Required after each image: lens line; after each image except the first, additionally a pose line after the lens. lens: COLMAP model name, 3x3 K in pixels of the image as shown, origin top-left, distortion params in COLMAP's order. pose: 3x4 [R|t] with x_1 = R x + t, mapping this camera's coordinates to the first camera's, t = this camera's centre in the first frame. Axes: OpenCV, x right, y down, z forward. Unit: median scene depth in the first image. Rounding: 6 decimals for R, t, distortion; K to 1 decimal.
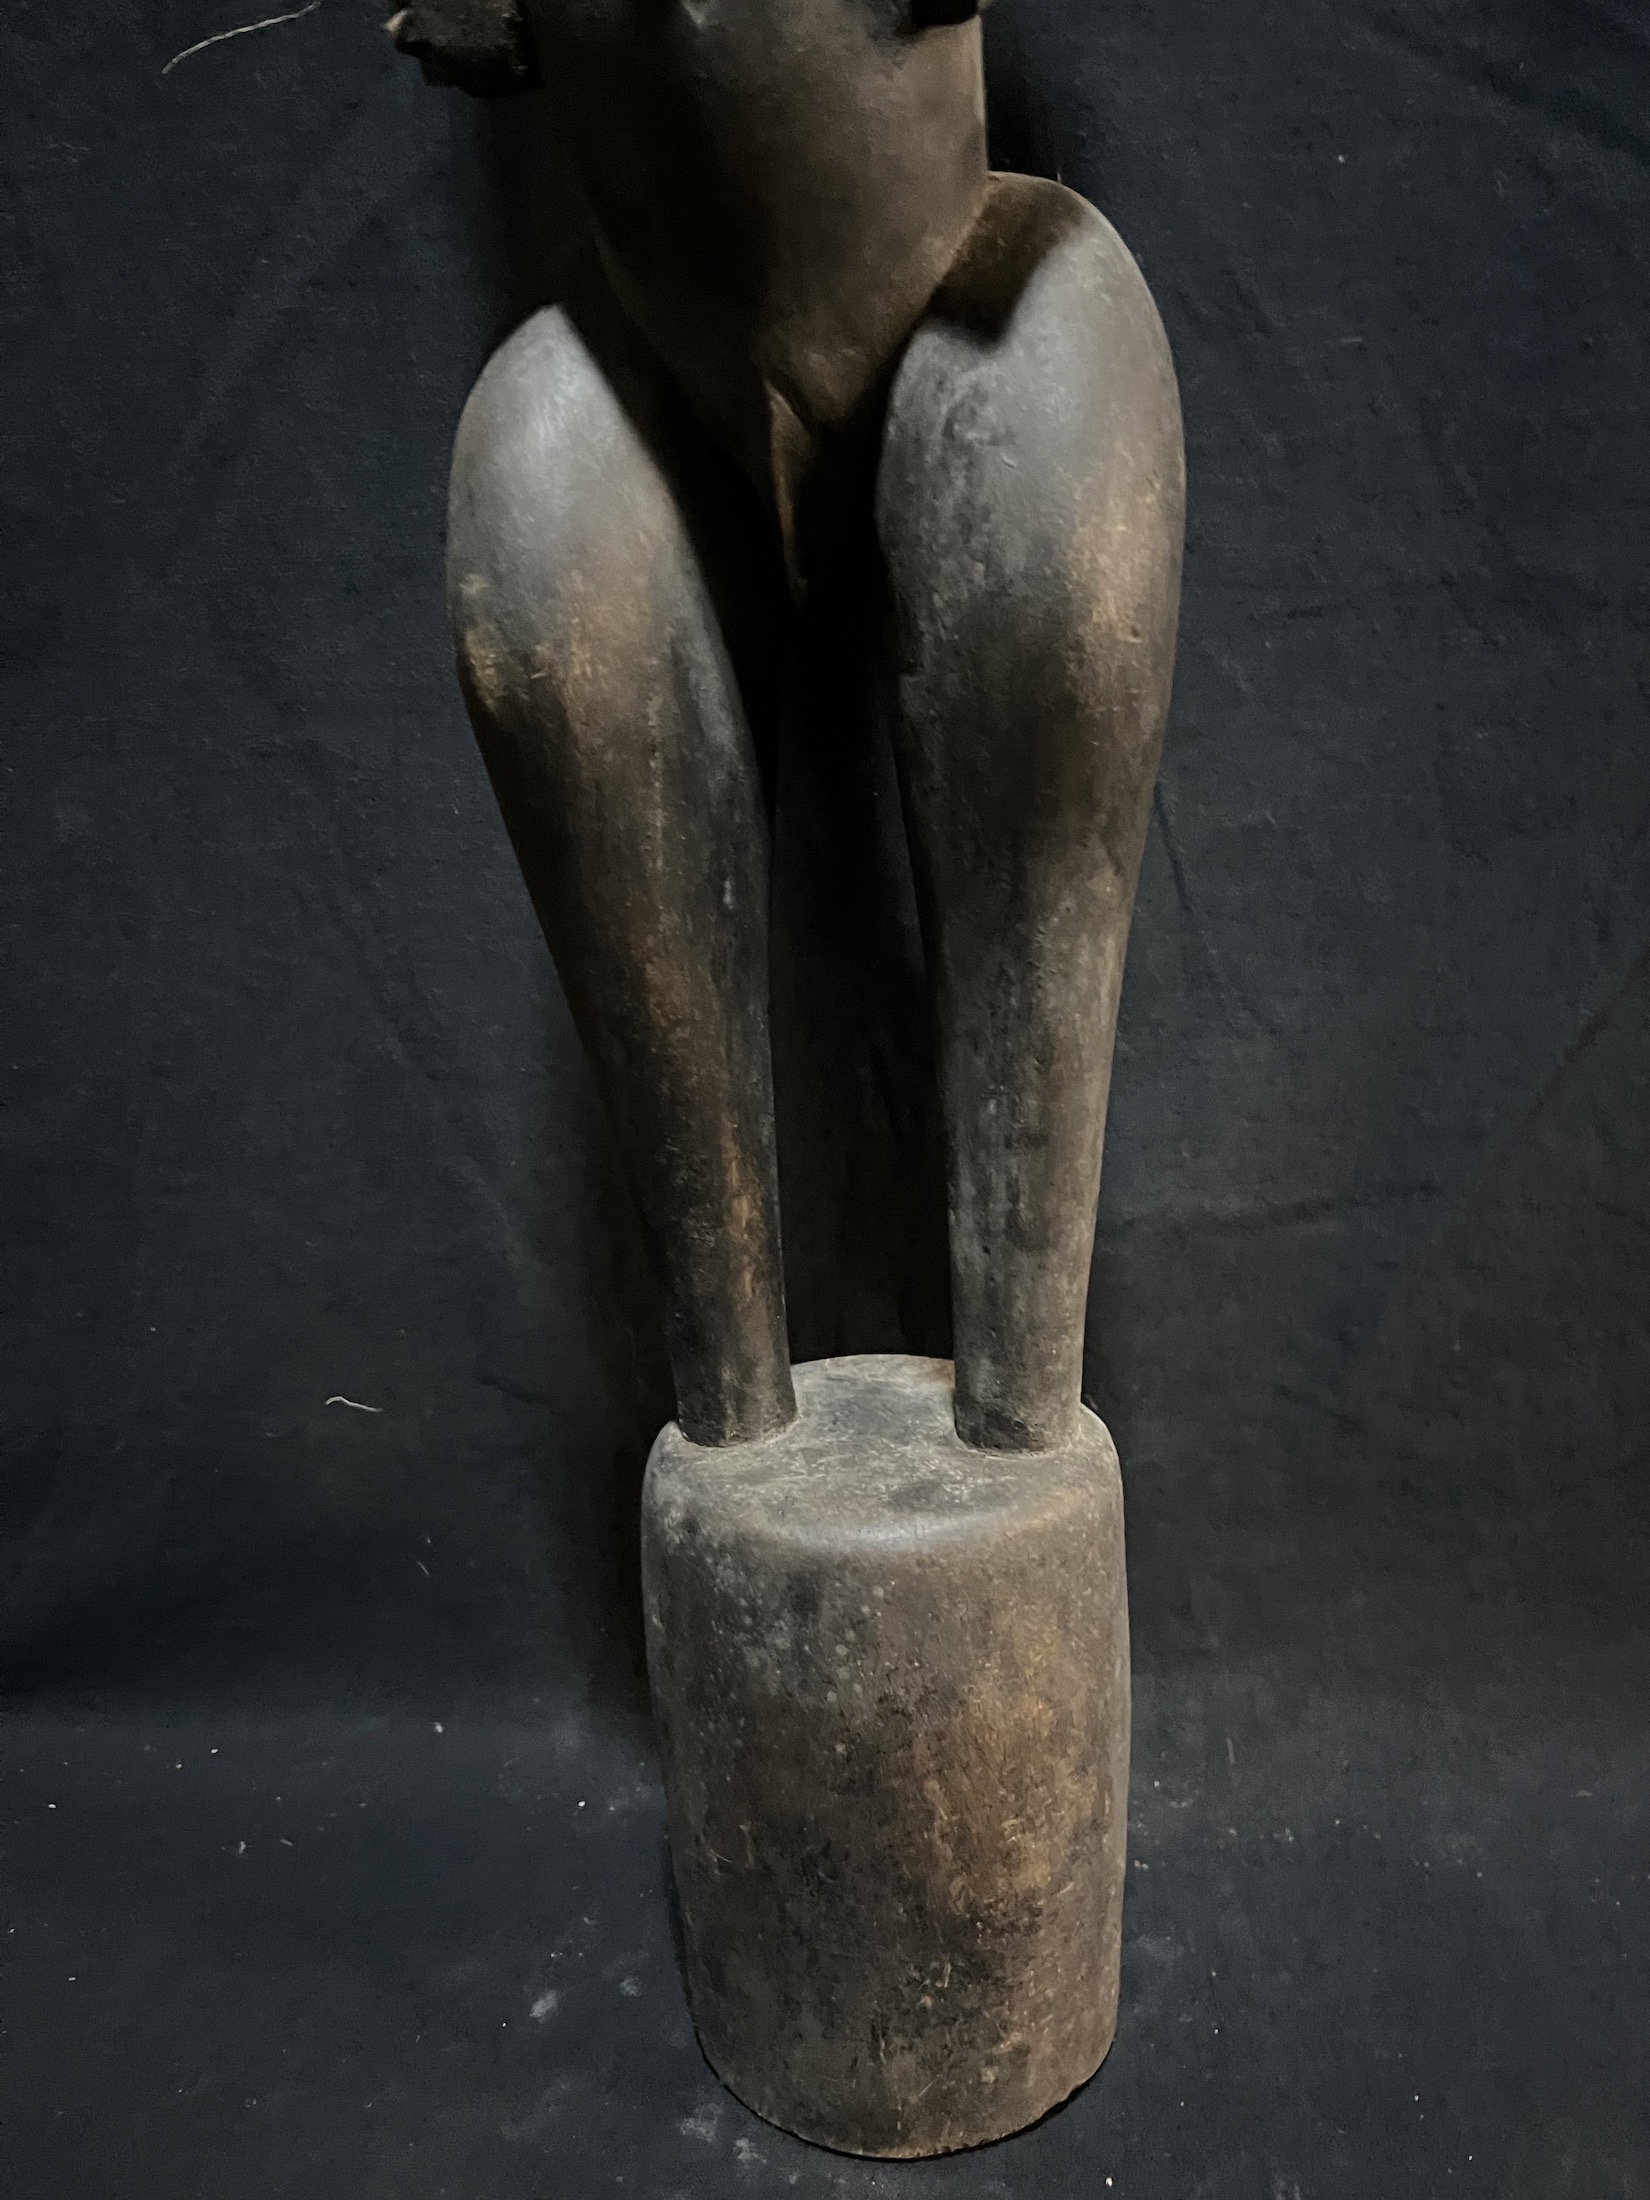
lens RADIAL K [[1677.5, 0, 816.4], [0, 1677.5, 1108.2], [0, 0, 1]] dist [0.019763, -0.027138]
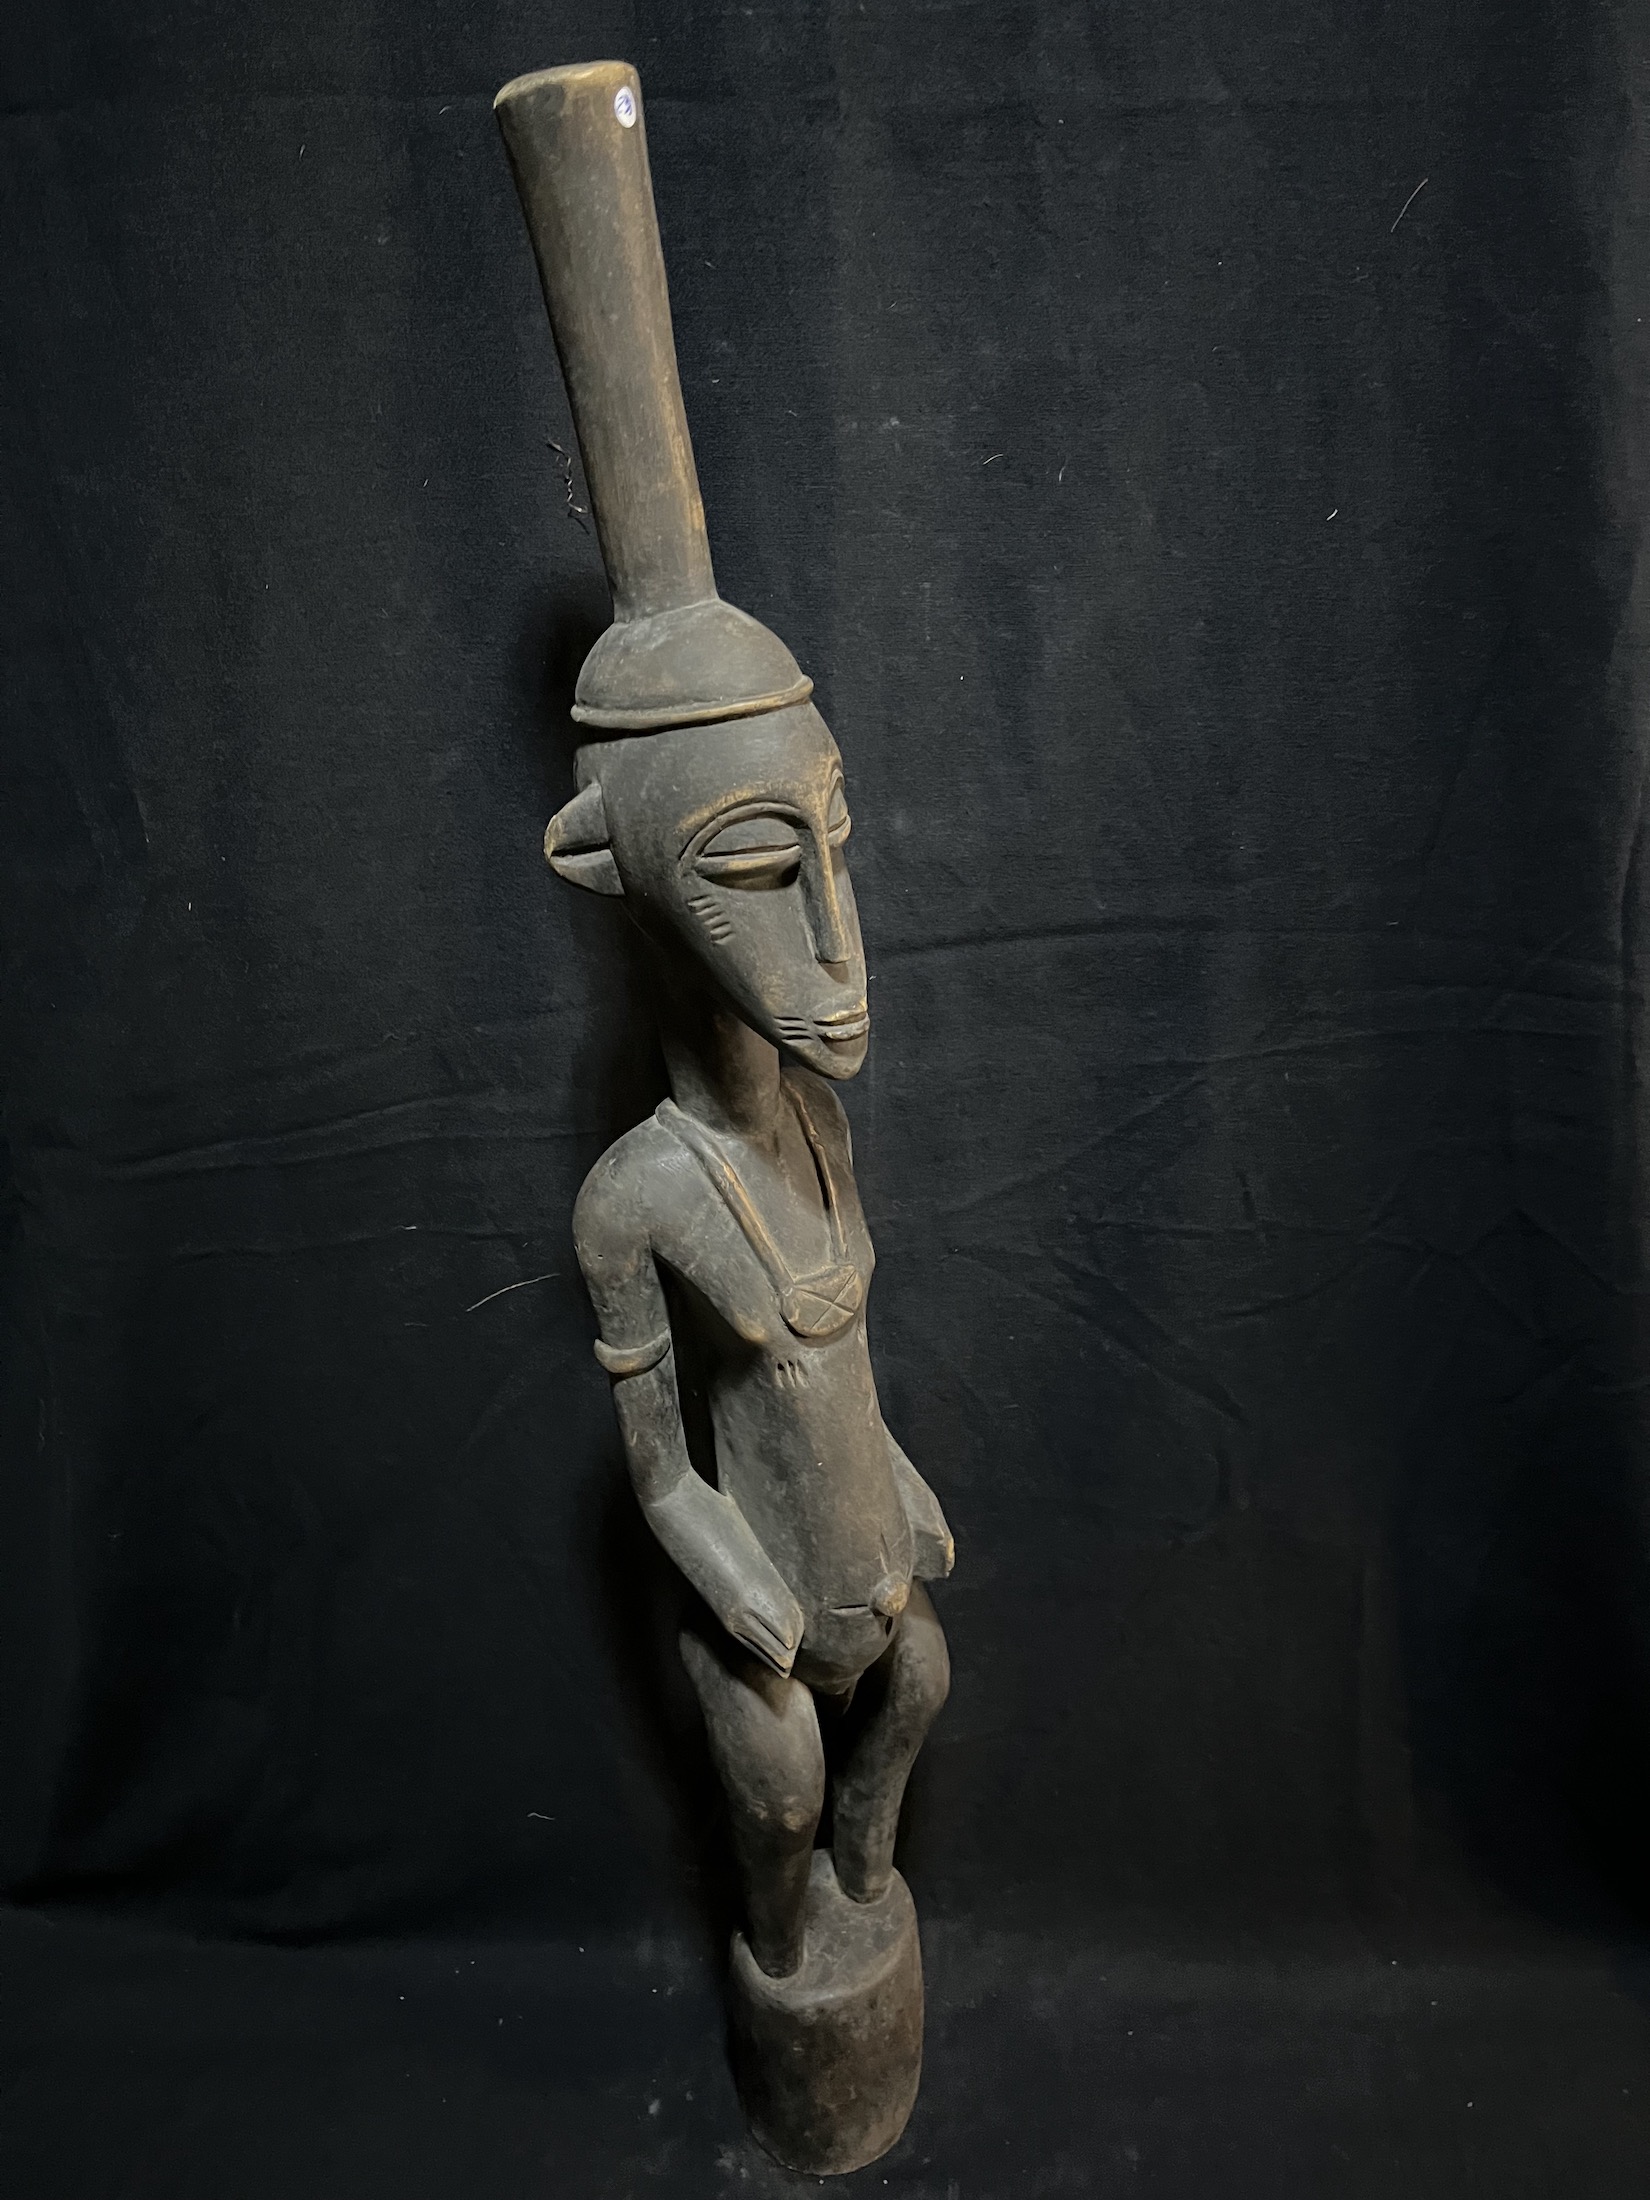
lens RADIAL K [[1677.5, 0, 830.3], [0, 1677.5, 1118.6], [0, 0, 1]] dist [0.019763, -0.027138]
pose [[0.995918, -0.009516, 0.089755, -0.111644], [-0.009481, 0.977895, 0.208879, -1.302465], [-0.089759, -0.208878, 0.973814, -1.026015]]
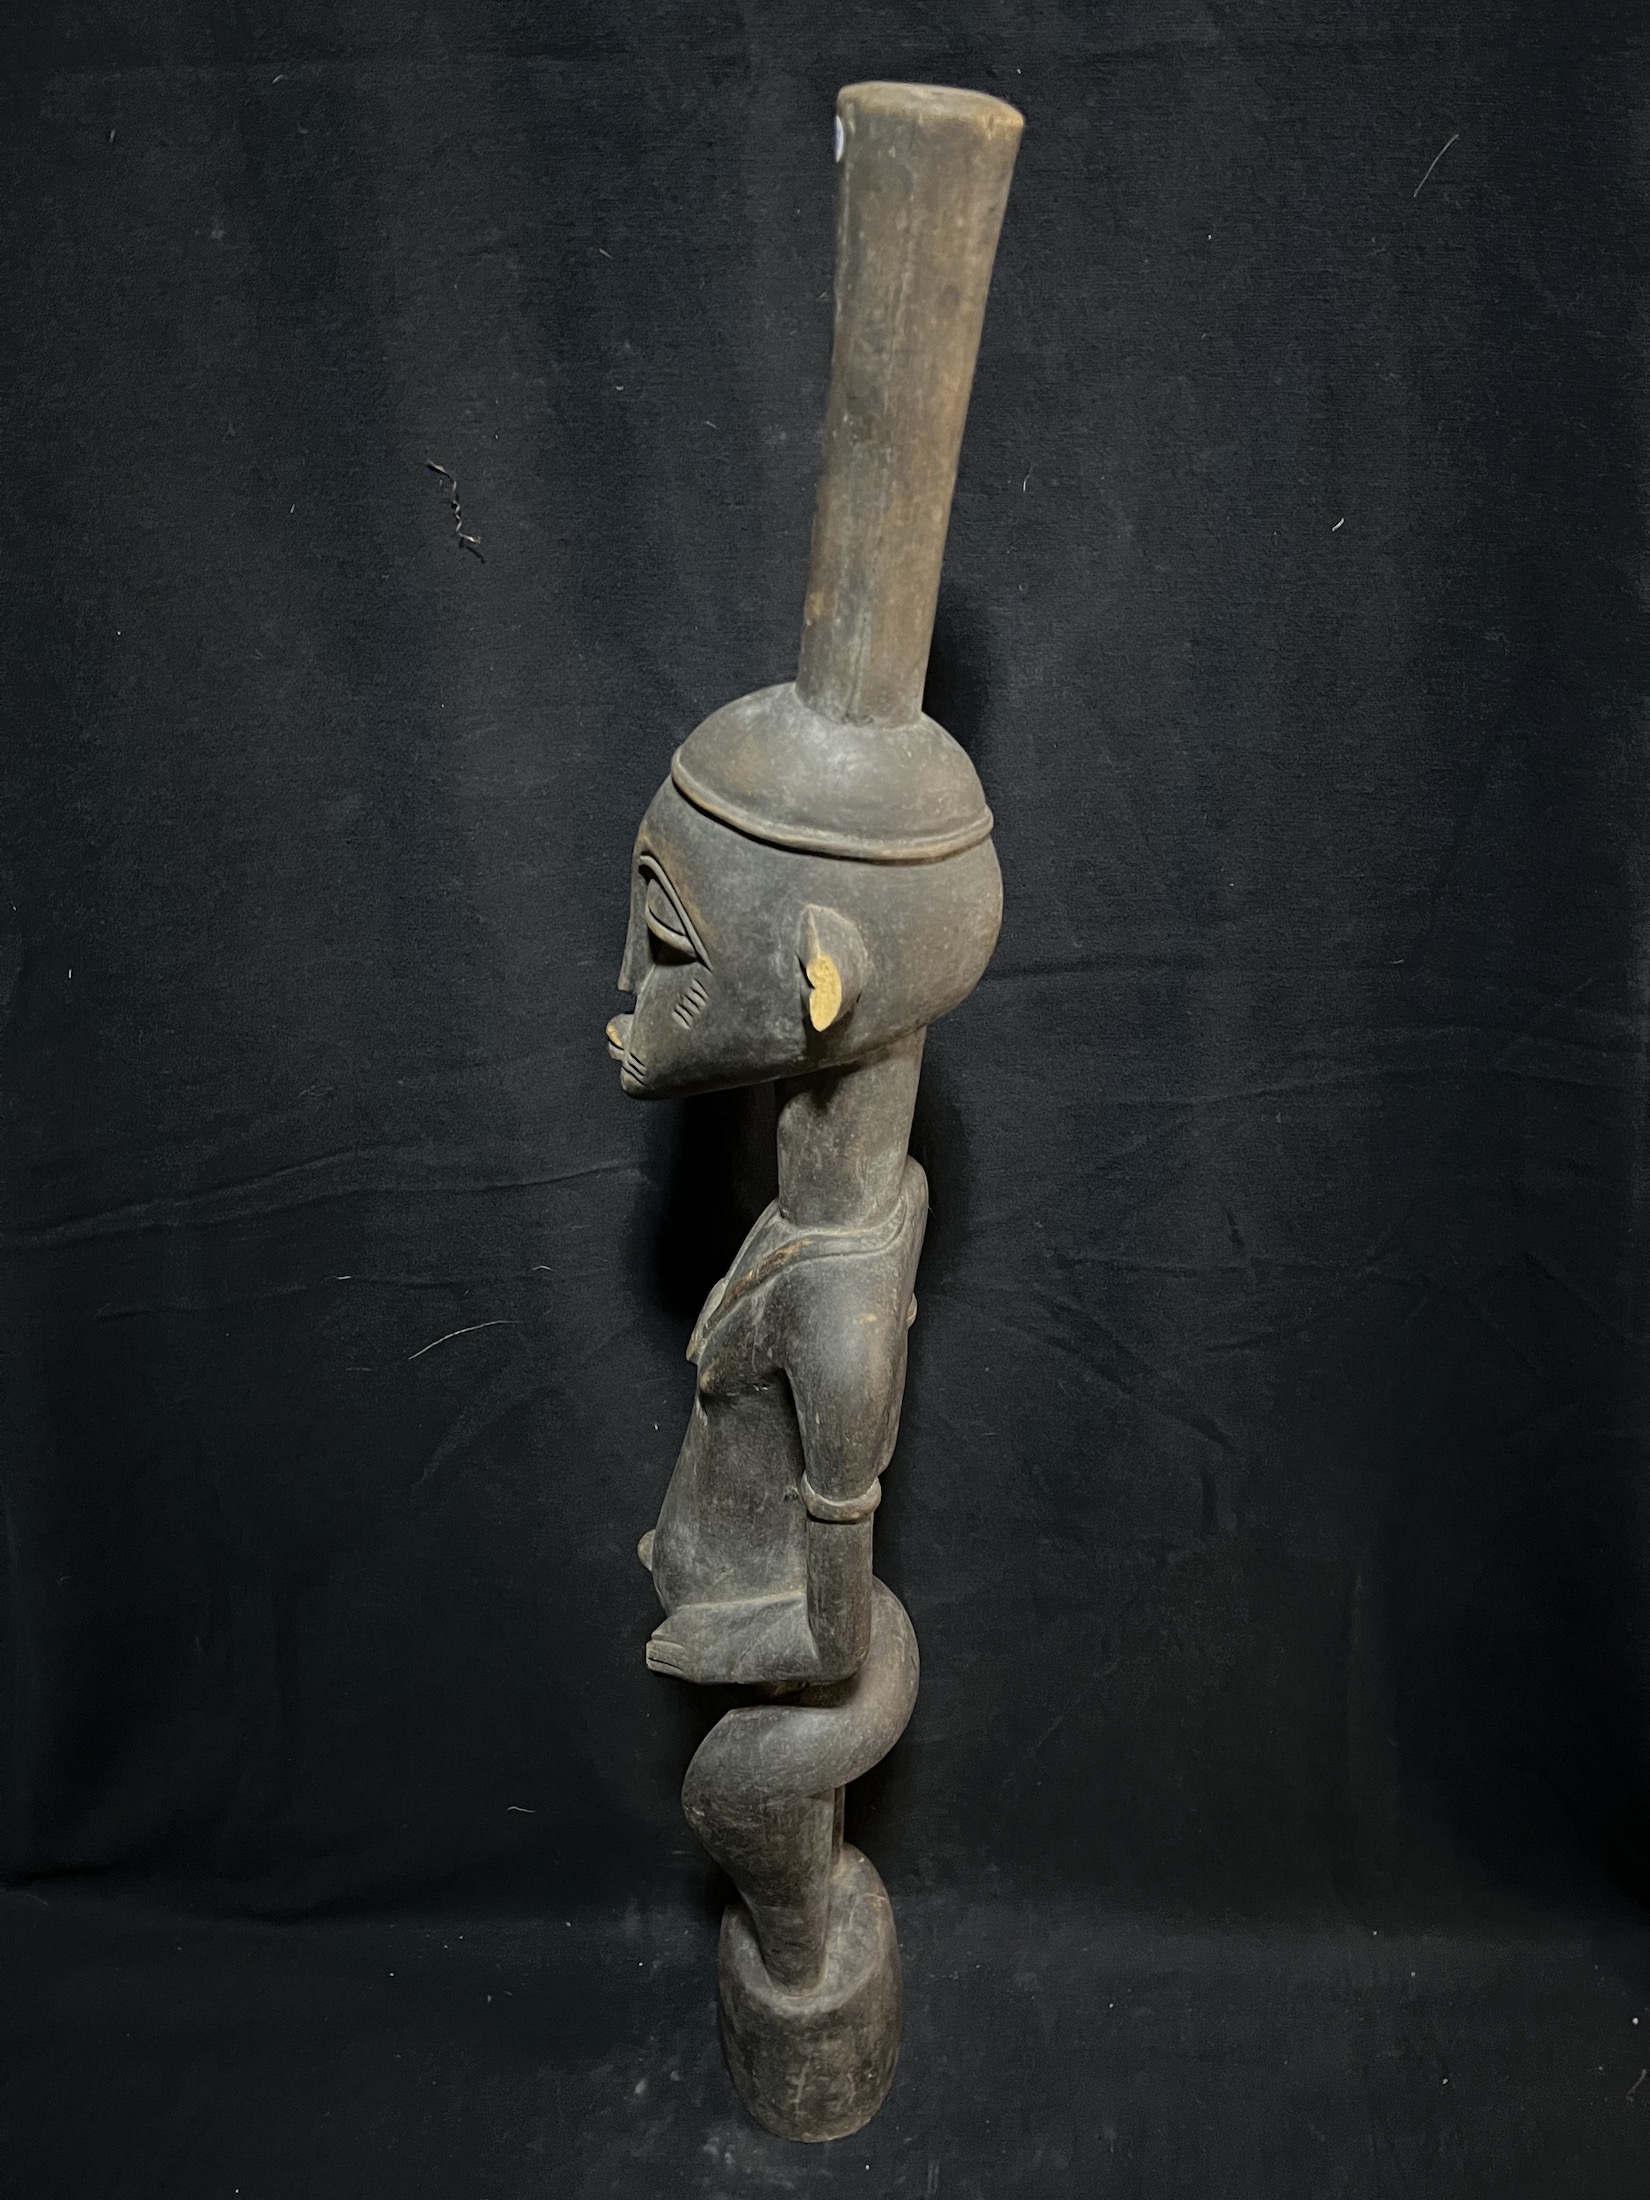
lens RADIAL K [[1677.5, 0, 846.4], [0, 1677.5, 1096.2], [0, 0, 1]] dist [0.019763, -0.027138]
pose [[0.996278, -0.034625, 0.078939, -0.008804], [0.006021, 0.941494, 0.336975, -1.585354], [-0.085988, -0.335246, 0.938198, -0.798508]]
